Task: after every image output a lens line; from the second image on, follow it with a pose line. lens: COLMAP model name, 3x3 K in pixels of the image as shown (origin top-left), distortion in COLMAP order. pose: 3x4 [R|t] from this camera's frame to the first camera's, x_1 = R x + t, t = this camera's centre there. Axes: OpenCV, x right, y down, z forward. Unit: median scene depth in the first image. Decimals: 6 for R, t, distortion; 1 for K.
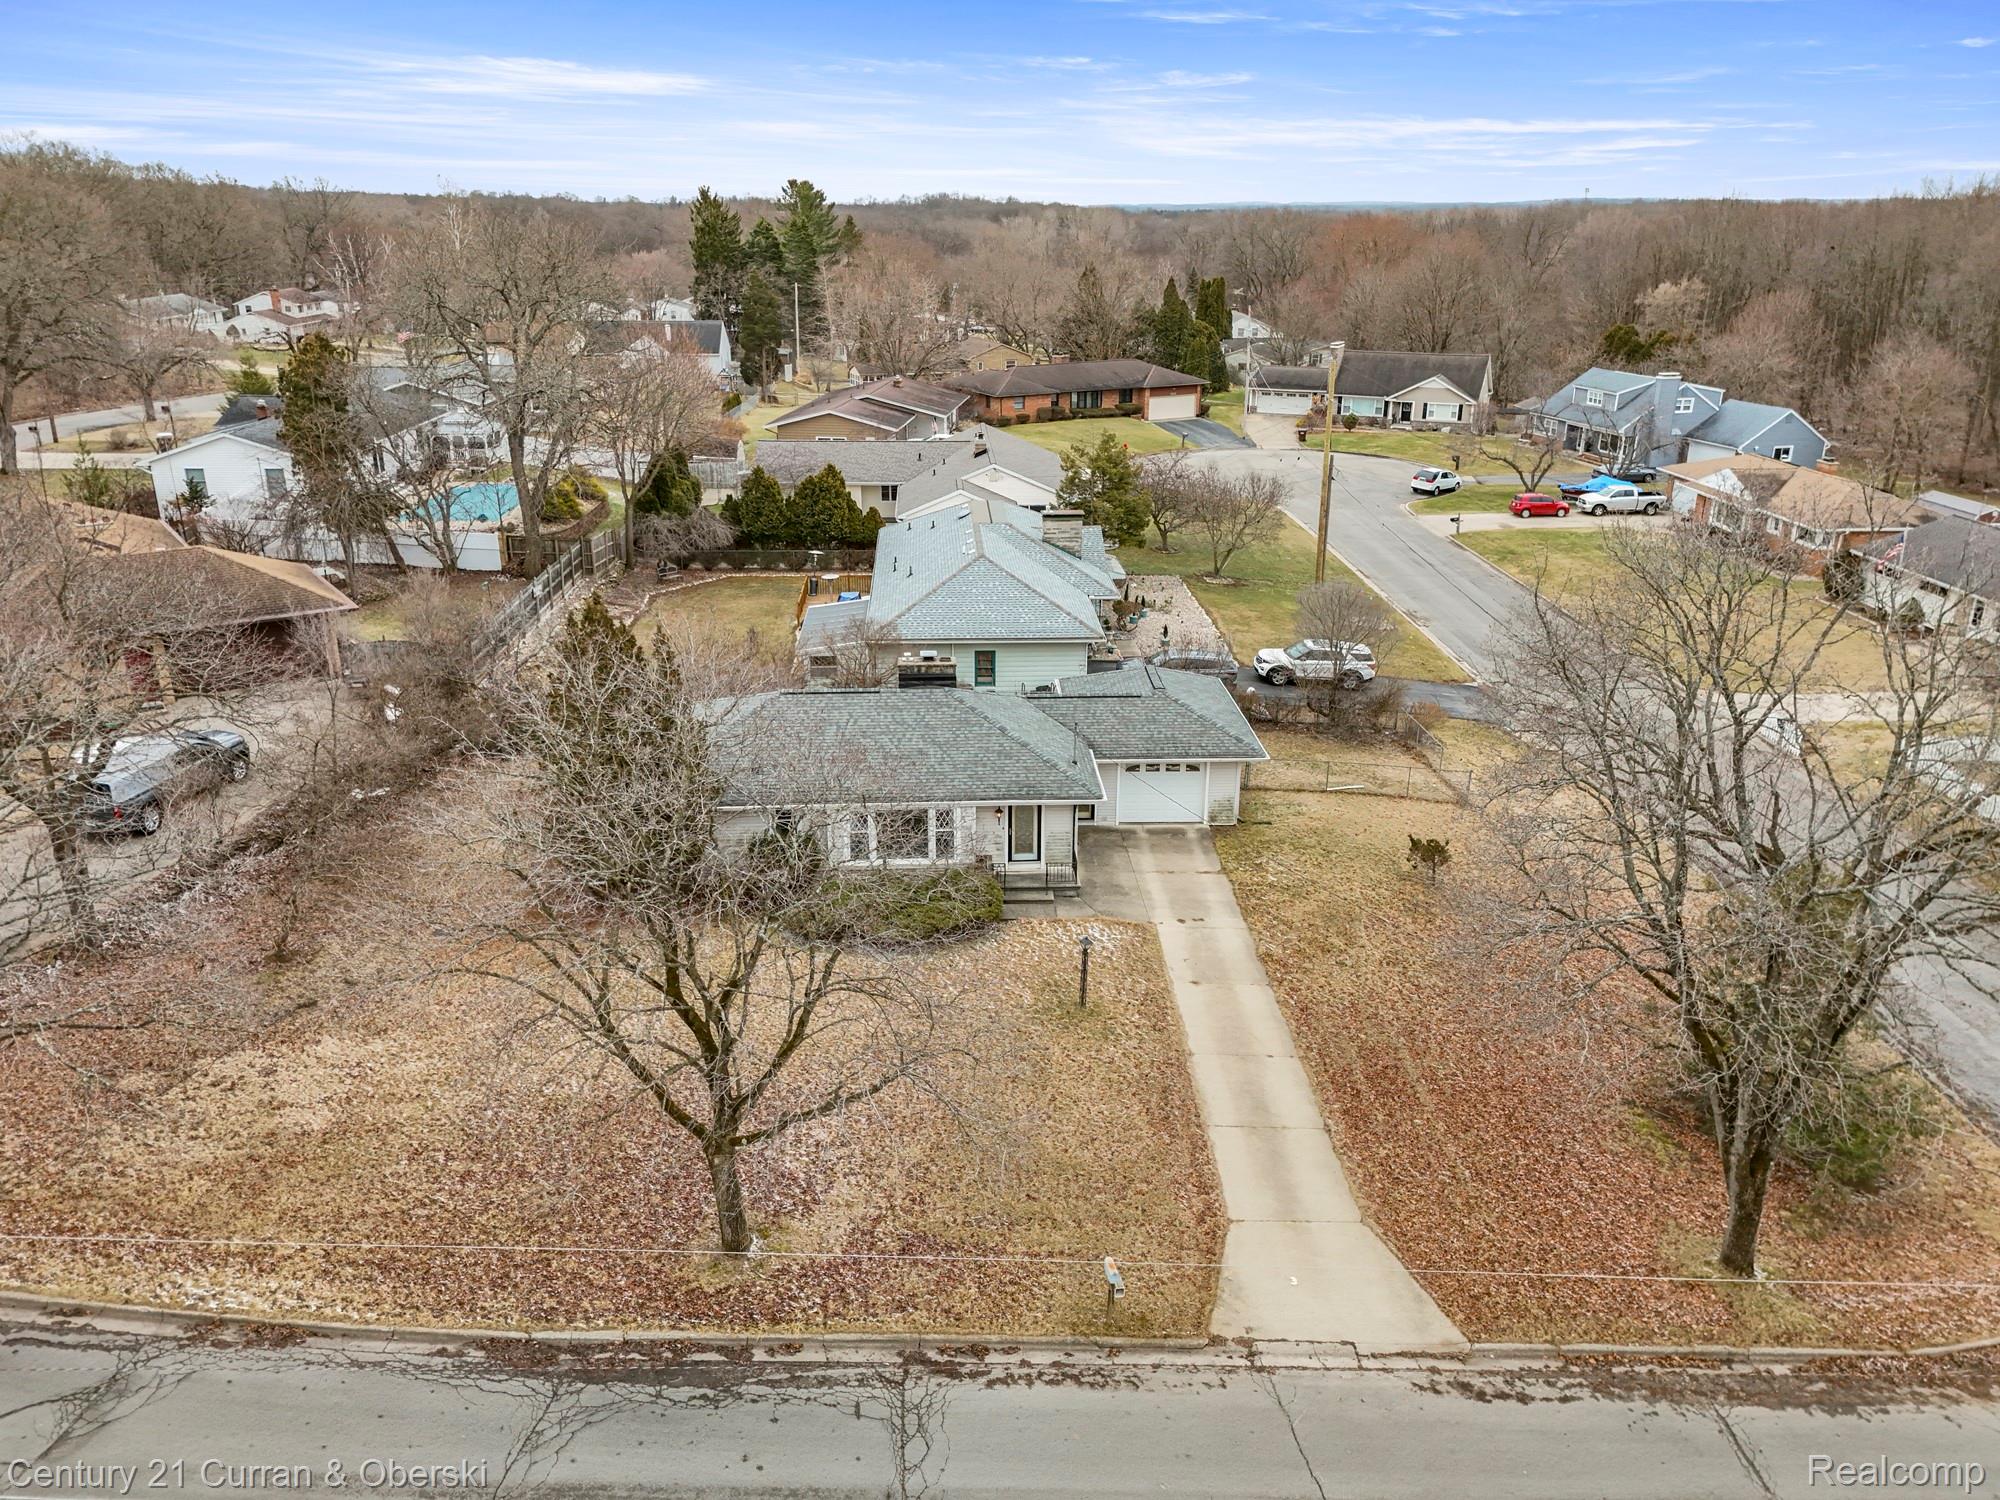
lens RADIAL K [[1445.3, 0, 1000.0], [0, 1445.3, 750.0], [0, 0, 1]] dist [0.078904, -0.068466]
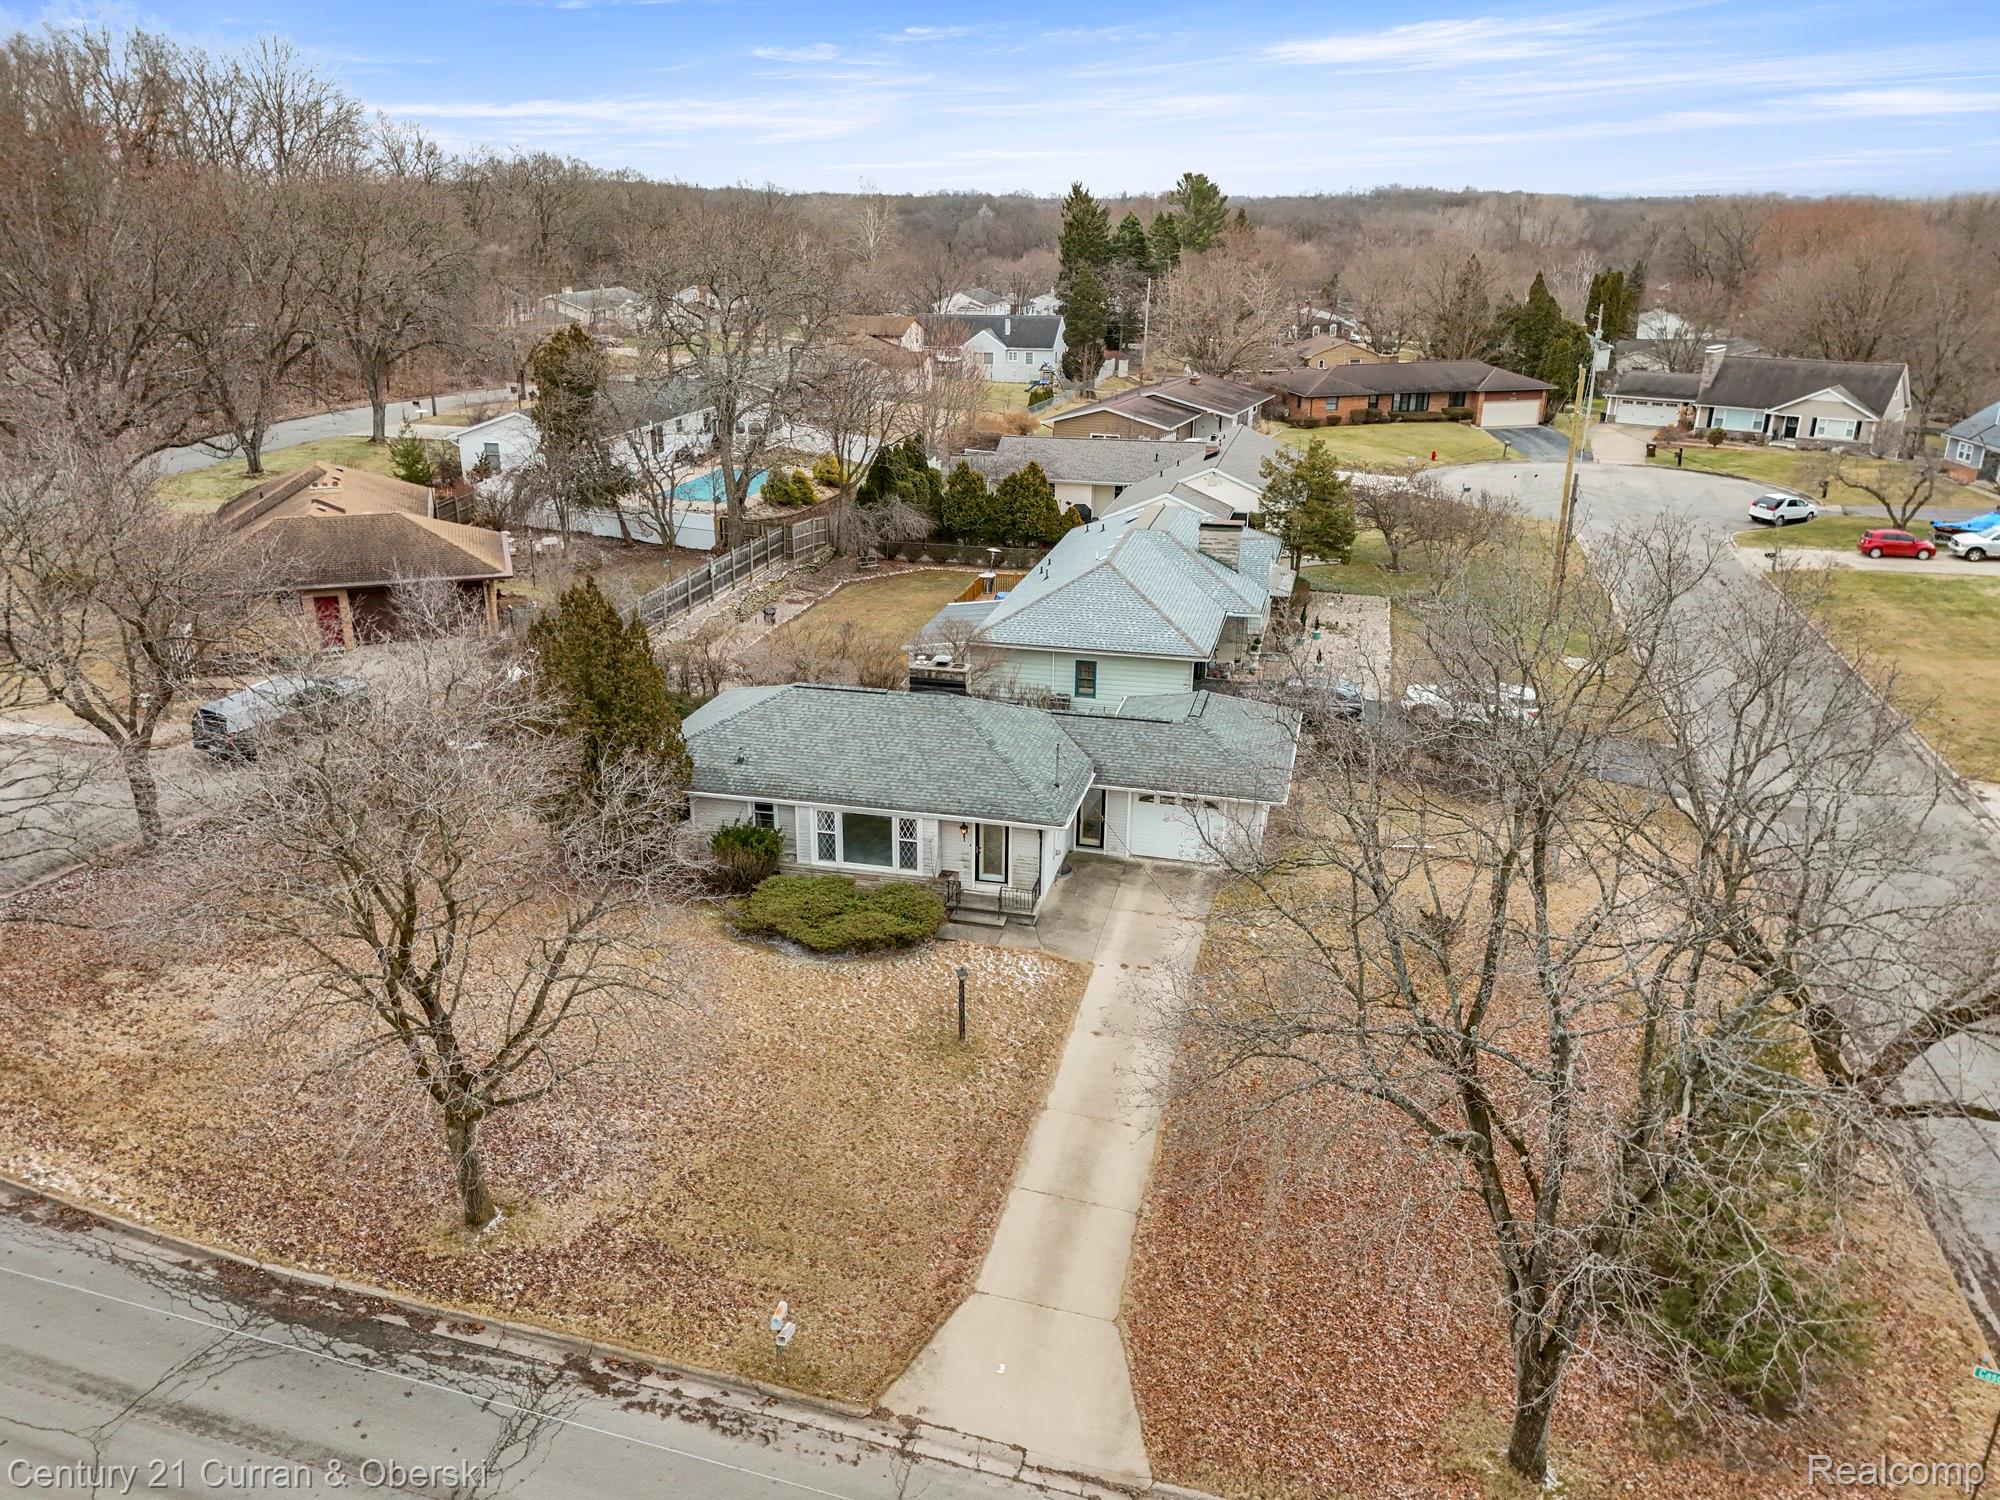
lens RADIAL K [[1445.2, 0, 979.5], [0, 1445.2, 742.1], [0, 0, 1]] dist [0.080036, -0.063148]
pose [[0.954843, 0.098705, -0.280236, 0.274431], [-0.098830, 0.995010, 0.013724, -0.029132], [0.280192, 0.014592, 0.959833, 0.067482]]
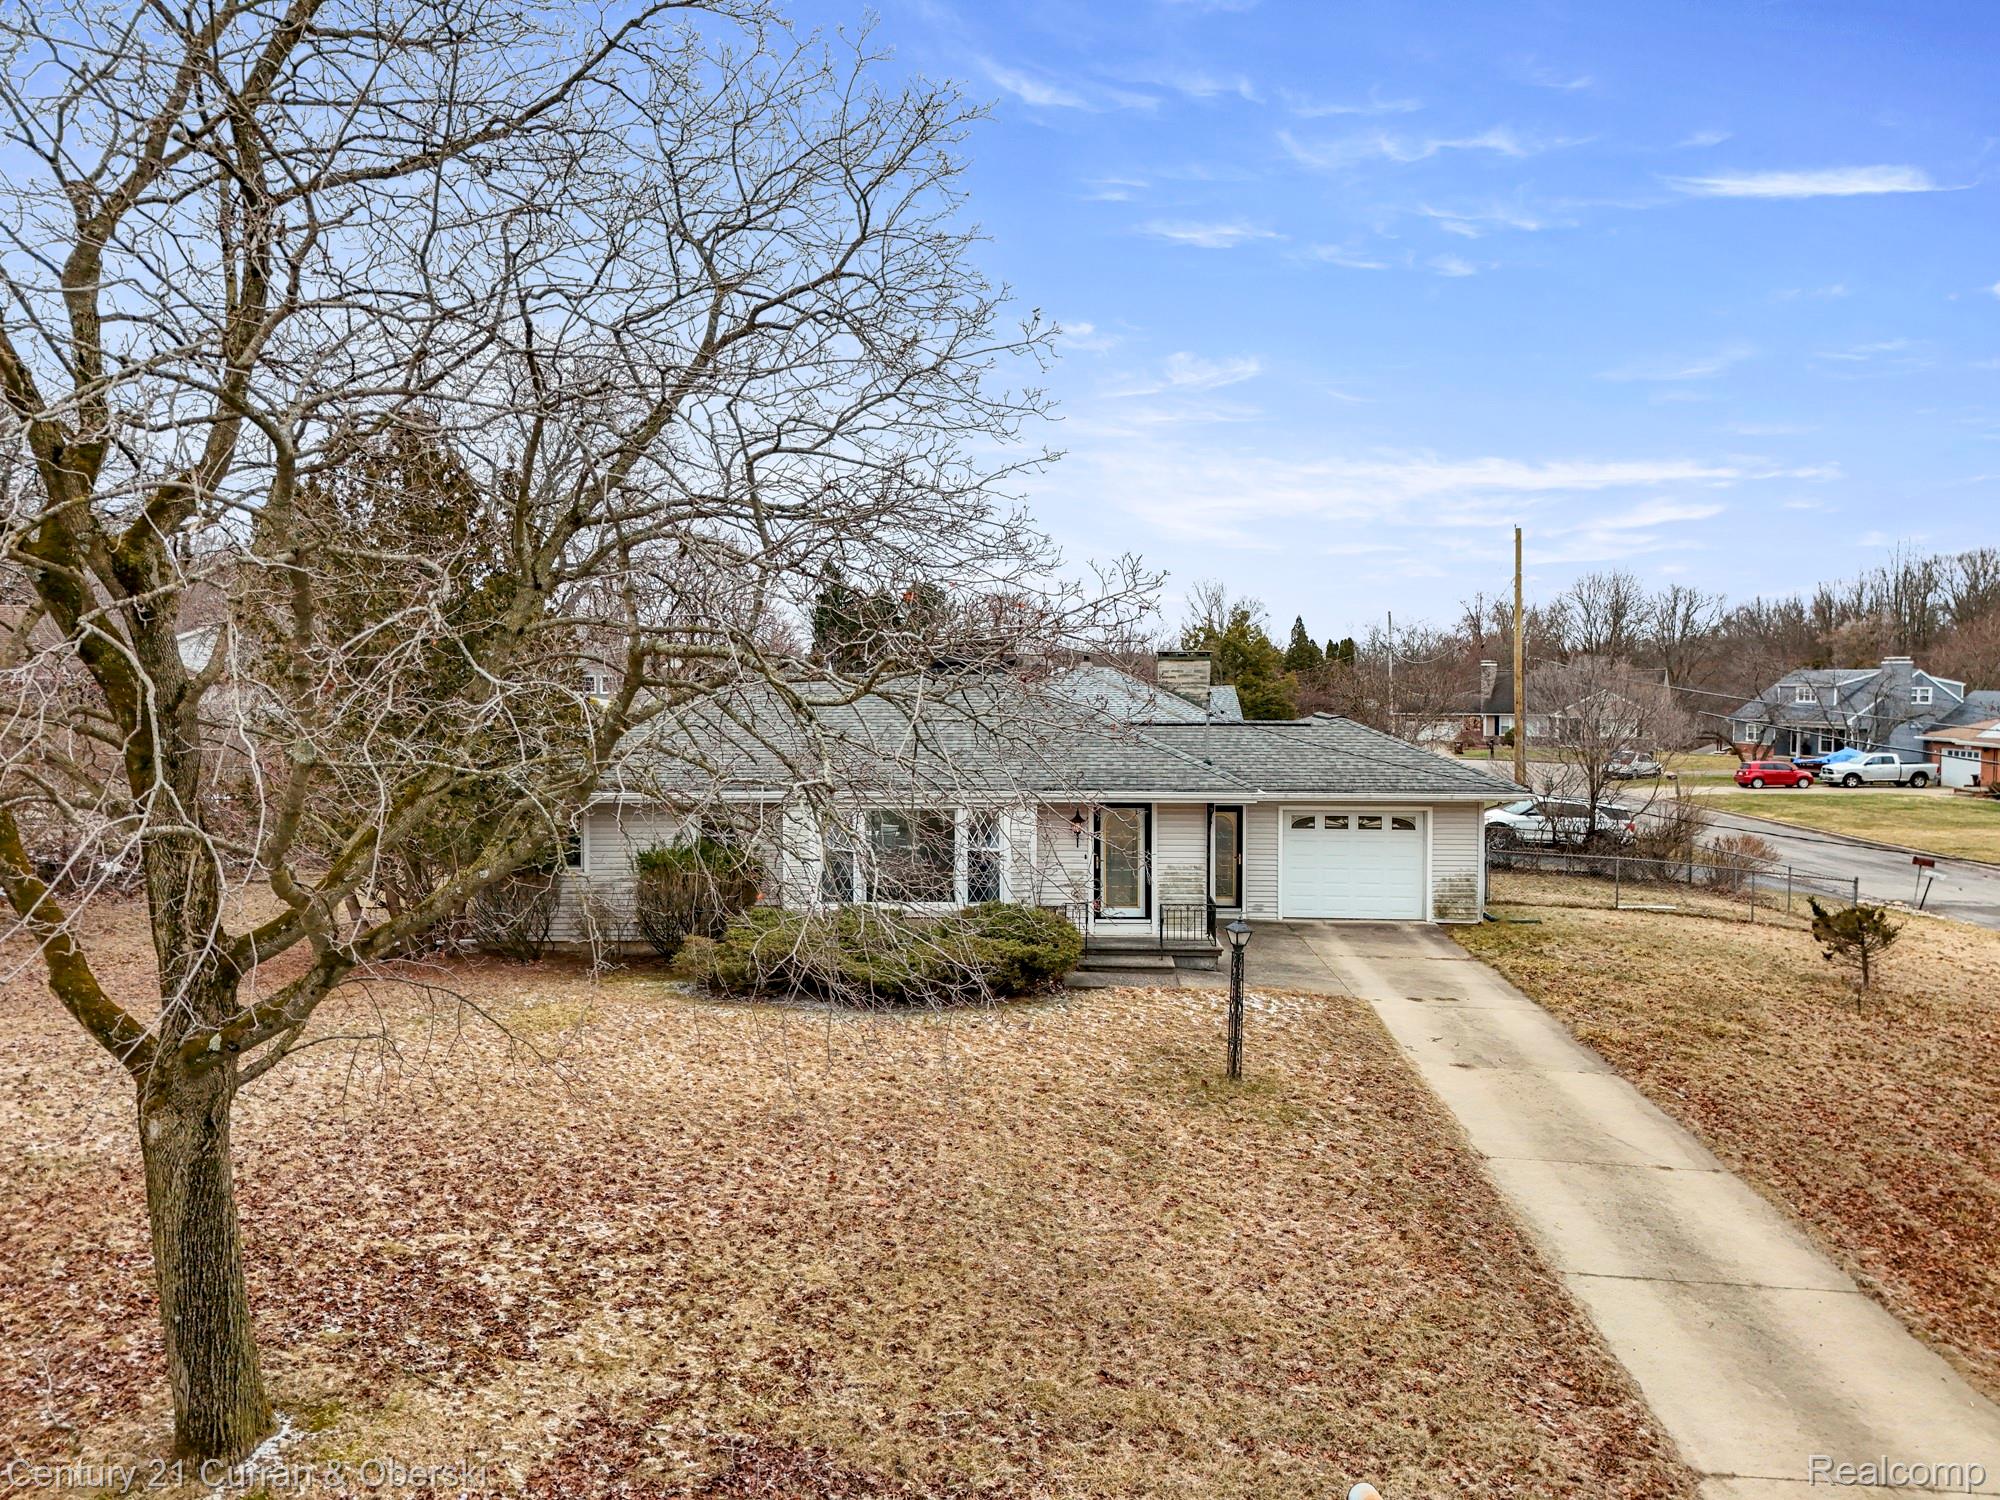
lens RADIAL K [[1461.9, 0, 1006.9], [0, 1461.9, 756.5], [0, 0, 1]] dist [0.071374, -0.057816]
pose [[0.996866, 0.003698, -0.079020, 0.016834], [-0.026764, 0.955763, -0.292917, 0.189364], [0.074441, 0.294114, 0.952867, 0.426431]]
